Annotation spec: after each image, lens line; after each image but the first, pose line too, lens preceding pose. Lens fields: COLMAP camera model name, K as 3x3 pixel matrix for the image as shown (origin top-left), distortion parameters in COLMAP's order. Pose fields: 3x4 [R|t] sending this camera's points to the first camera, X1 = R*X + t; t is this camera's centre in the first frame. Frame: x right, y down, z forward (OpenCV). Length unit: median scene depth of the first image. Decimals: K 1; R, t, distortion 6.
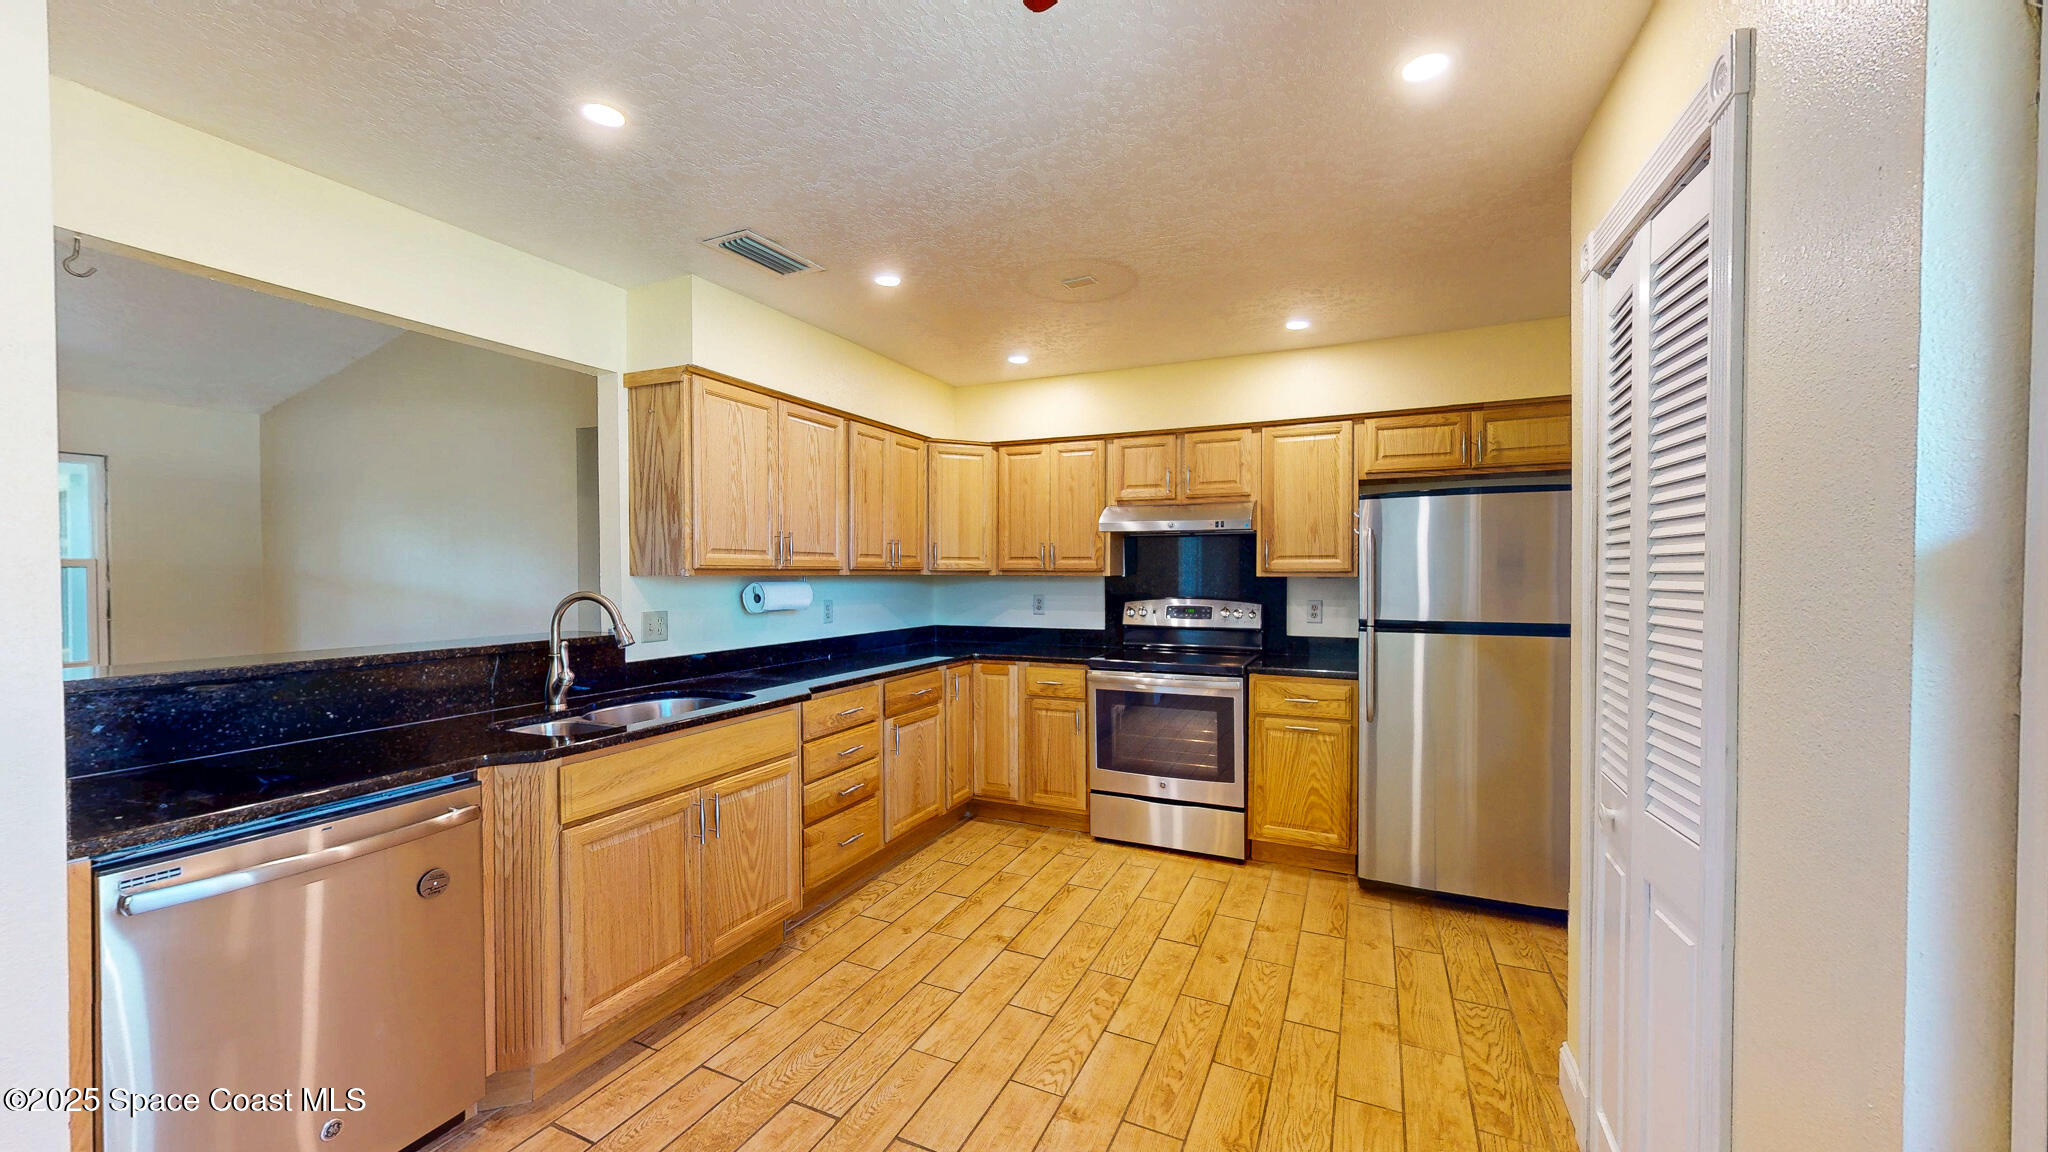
lens RADIAL K [[742.8, 0, 1024.0], [0, 742.8, 576.0], [0, 0, 1]] dist [0.000175, 0.000016]
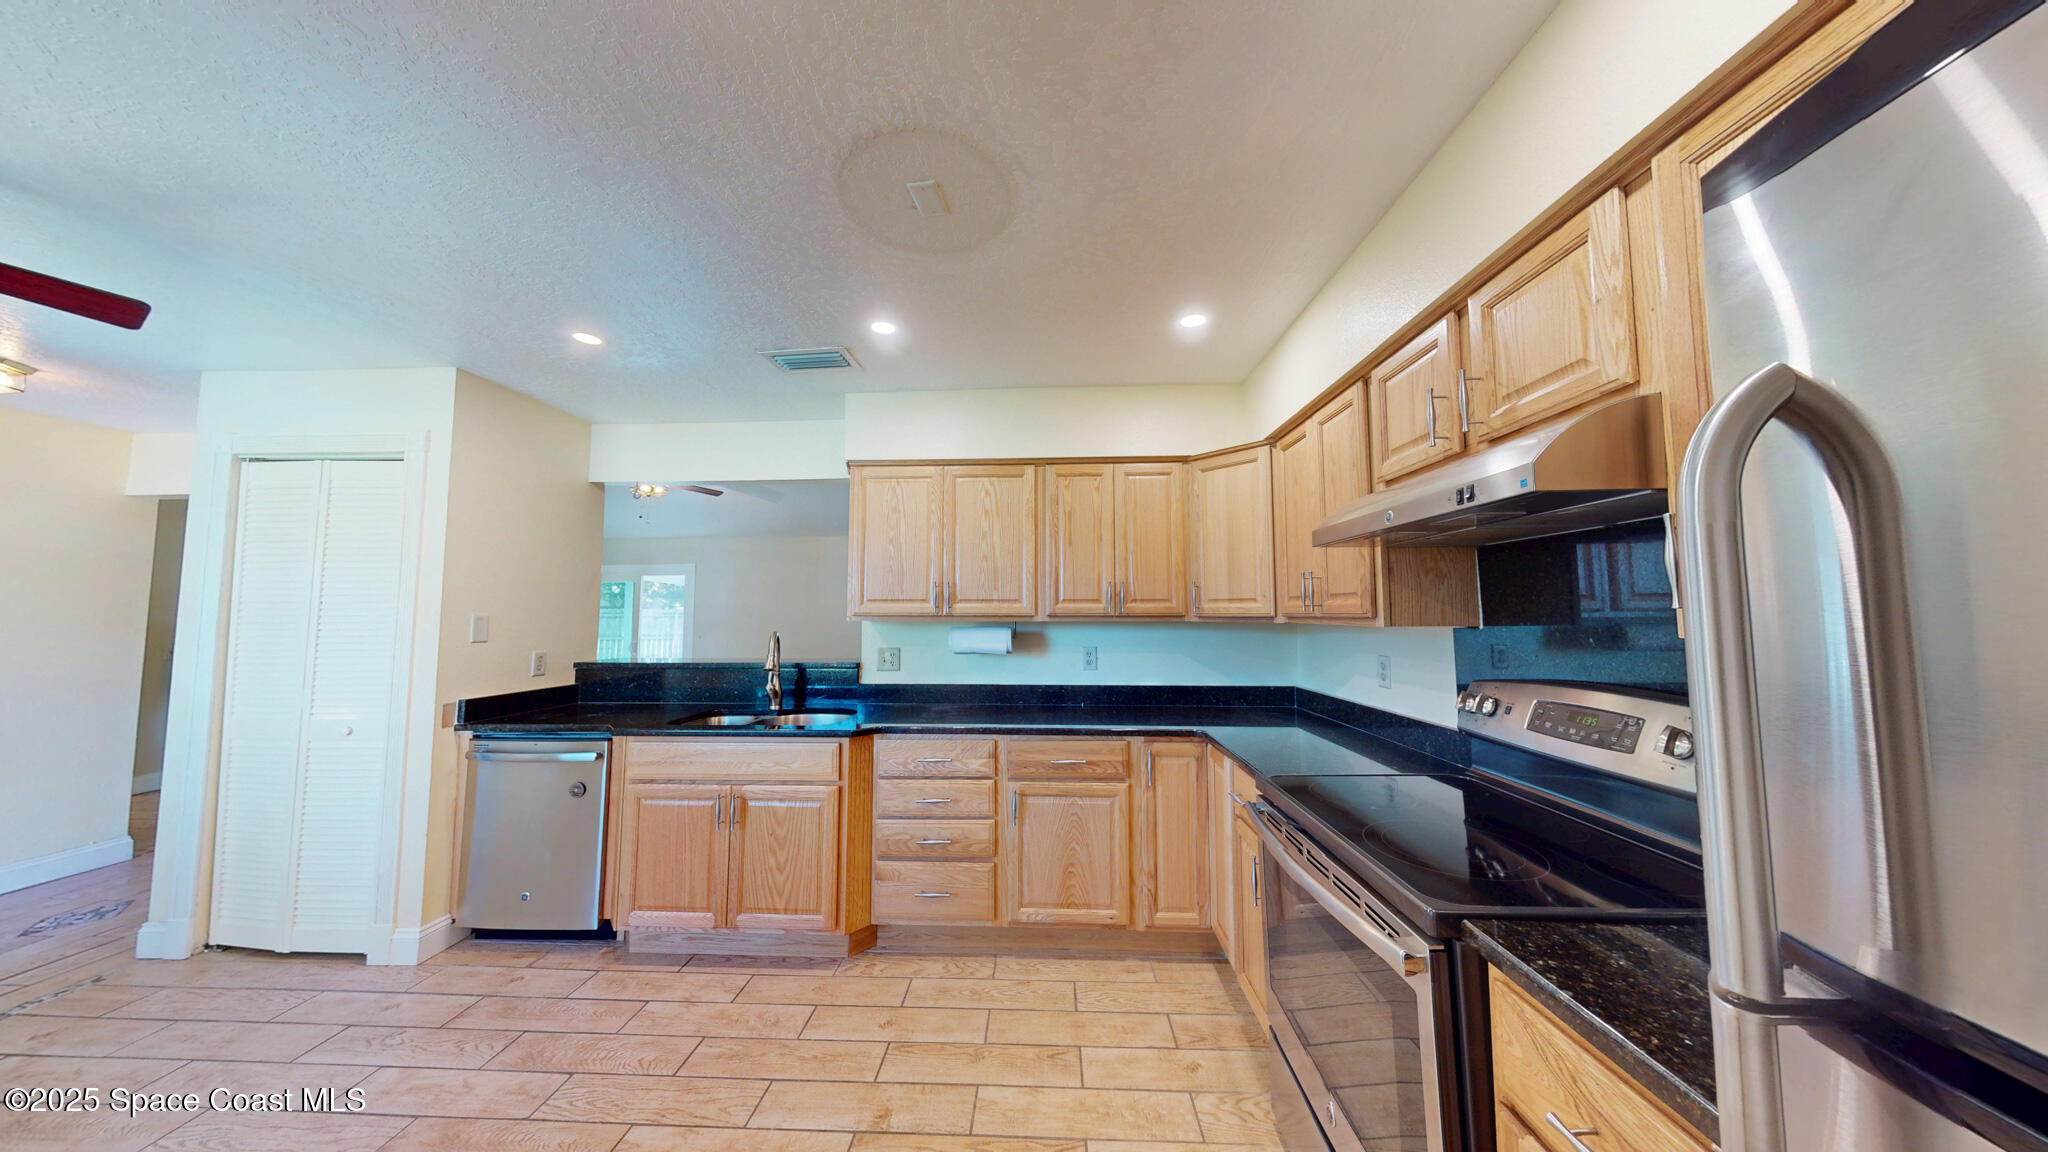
lens RADIAL K [[568.2, 0, 1024.0], [0, 568.2, 576.0], [0, 0, 1]] dist [0.000615, 0.000046]
pose [[0.380031, -0.062041, -0.922891, 0.496127], [-0.004036, 0.997627, -0.068728, -0.010373], [0.924965, 0.029844, 0.378879, 0.771009]]
